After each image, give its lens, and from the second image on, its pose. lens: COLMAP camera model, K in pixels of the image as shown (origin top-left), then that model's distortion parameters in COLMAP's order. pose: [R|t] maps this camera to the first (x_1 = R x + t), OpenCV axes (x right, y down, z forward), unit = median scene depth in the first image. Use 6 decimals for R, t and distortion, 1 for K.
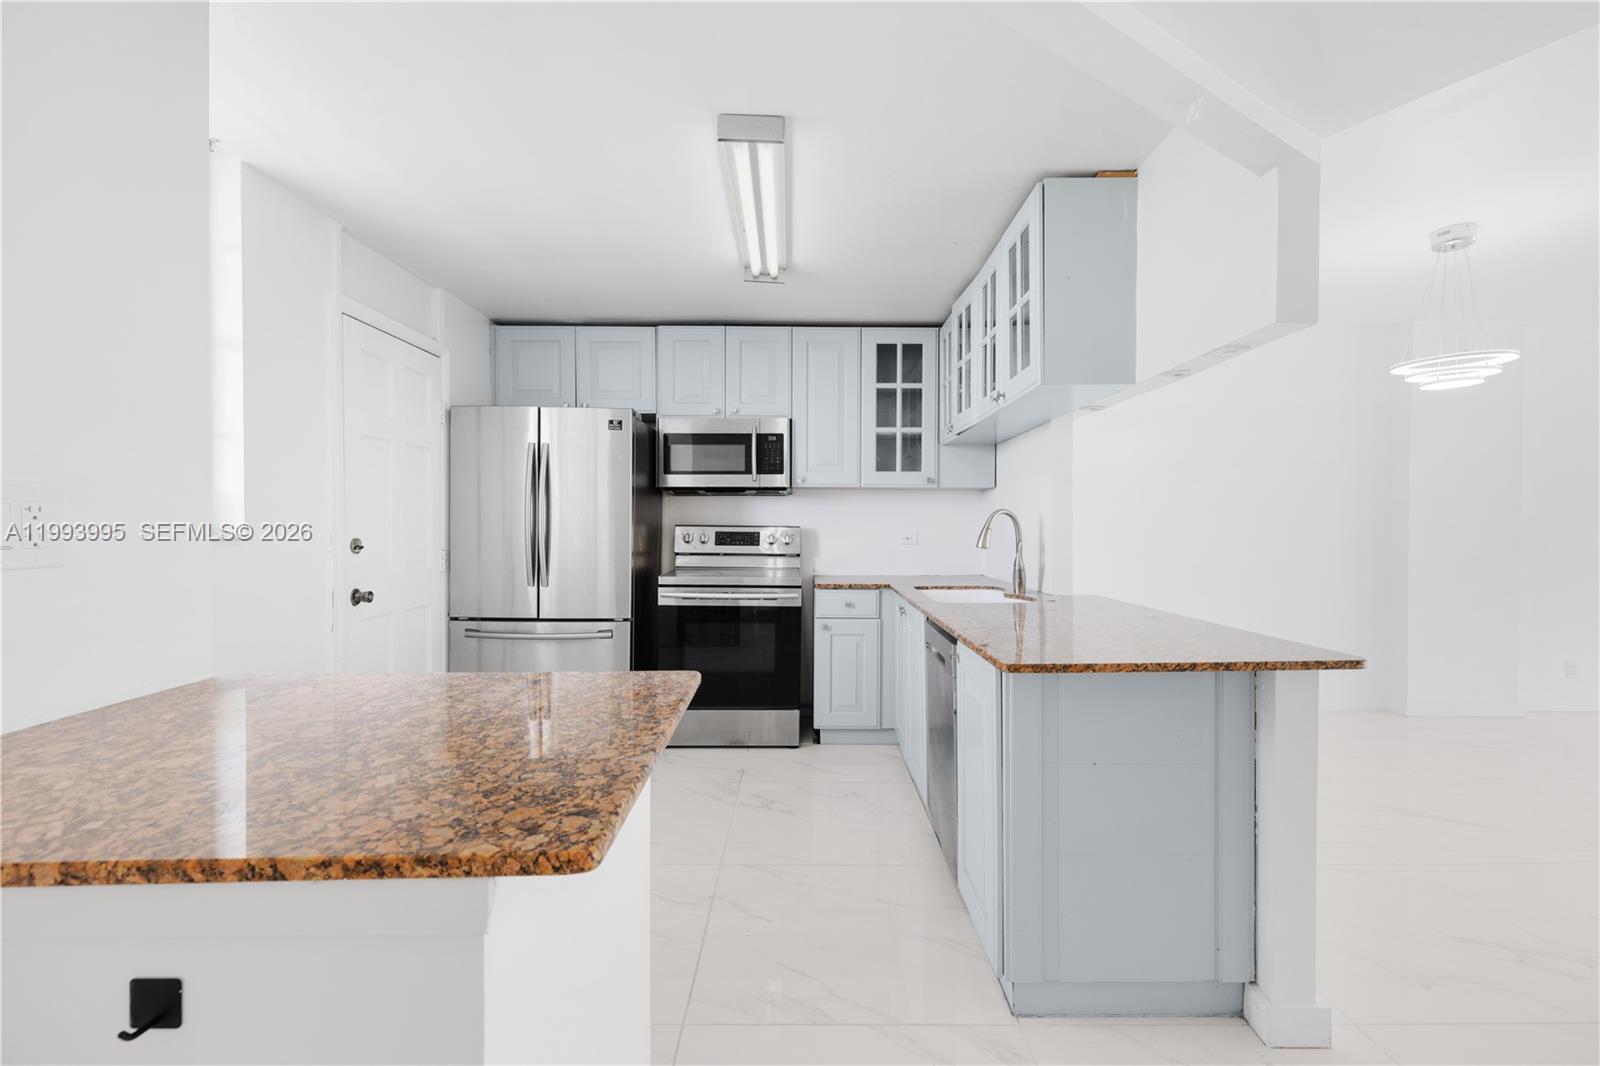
lens RADIAL K [[726.4, 0, 798.6], [0, 726.4, 517.4], [0, 0, 1]] dist [0.000851, 0.000563]
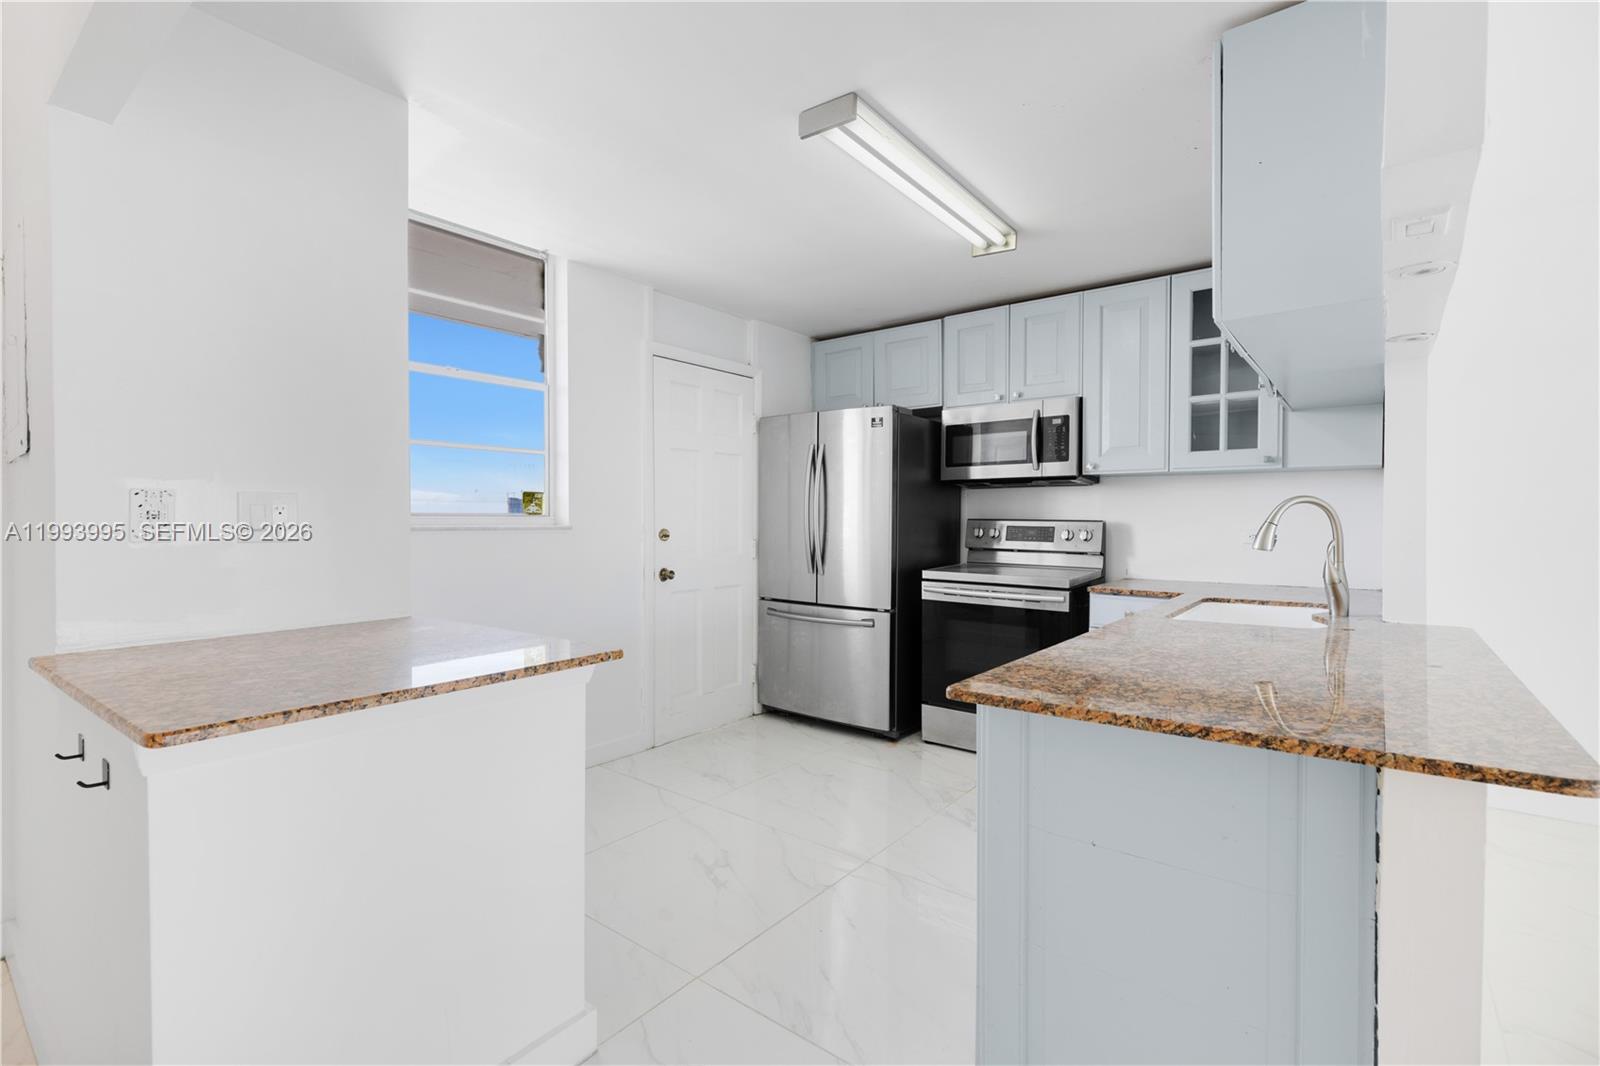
lens RADIAL K [[726.4, 0, 798.6], [0, 726.4, 517.4], [0, 0, 1]] dist [0.000851, 0.000563]
pose [[0.782835, -0.001195, -0.622228, 0.276735], [0.005608, 0.999971, 0.005136, 0.002498], [0.622204, -0.007510, 0.782819, 0.108515]]
